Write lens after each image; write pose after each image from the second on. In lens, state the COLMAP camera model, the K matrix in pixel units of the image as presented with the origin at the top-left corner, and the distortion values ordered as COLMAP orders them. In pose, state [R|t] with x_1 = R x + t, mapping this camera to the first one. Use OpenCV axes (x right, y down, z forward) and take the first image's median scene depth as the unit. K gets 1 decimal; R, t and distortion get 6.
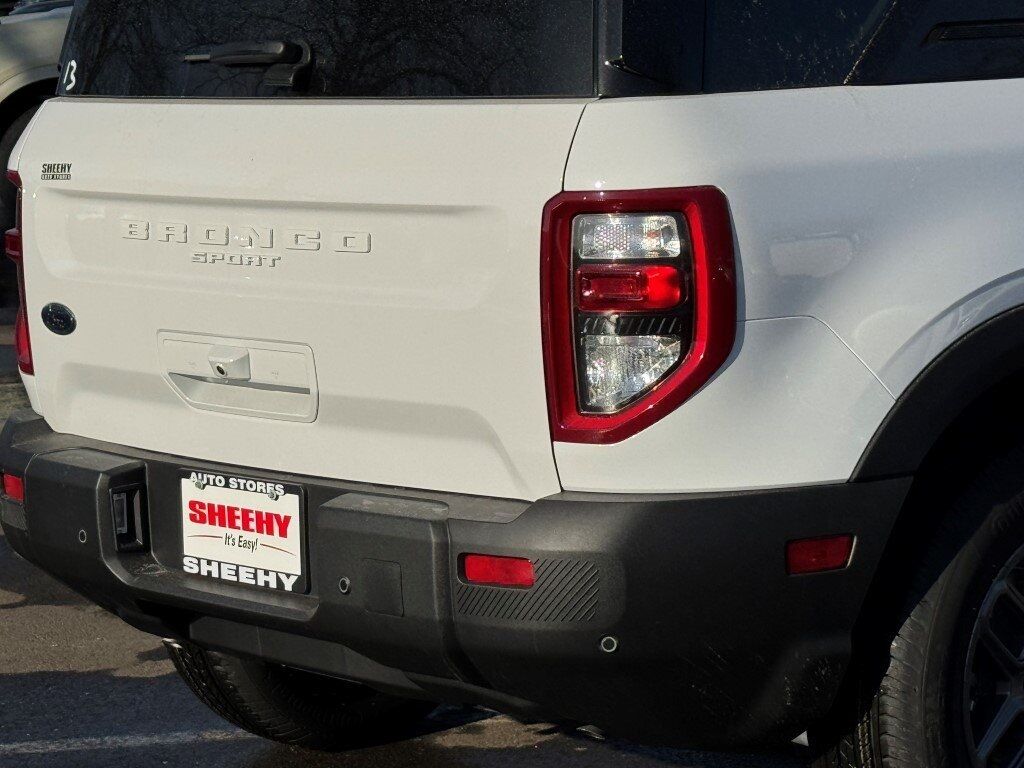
lens RADIAL K [[3052.8, 0, 510.4], [0, 3052.8, 383.6], [0, 0, 1]] dist [0.225523, 0.000000]
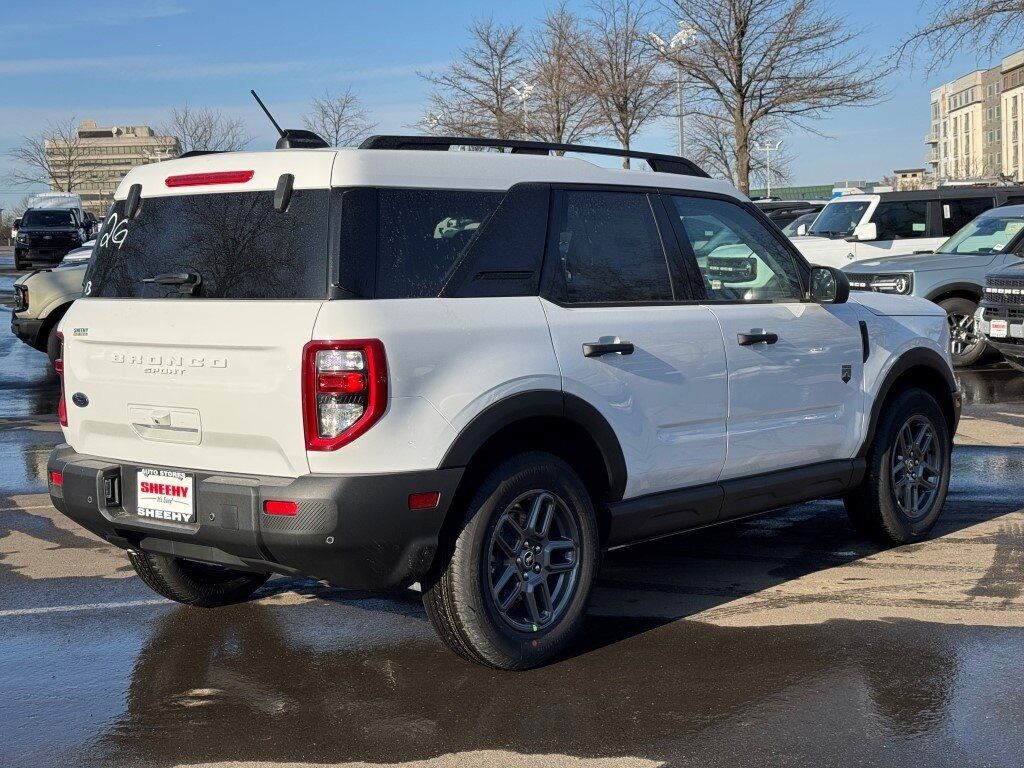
lens RADIAL K [[1577.5, 0, 509.7], [0, 1577.5, 388.4], [0, 0, 1]] dist [0.171473, 0.000000]
pose [[0.993085, 0.010911, 0.116893, 0.023262], [-0.005189, 0.998778, -0.049144, 0.026816], [-0.117287, 0.048197, 0.991928, -0.165066]]
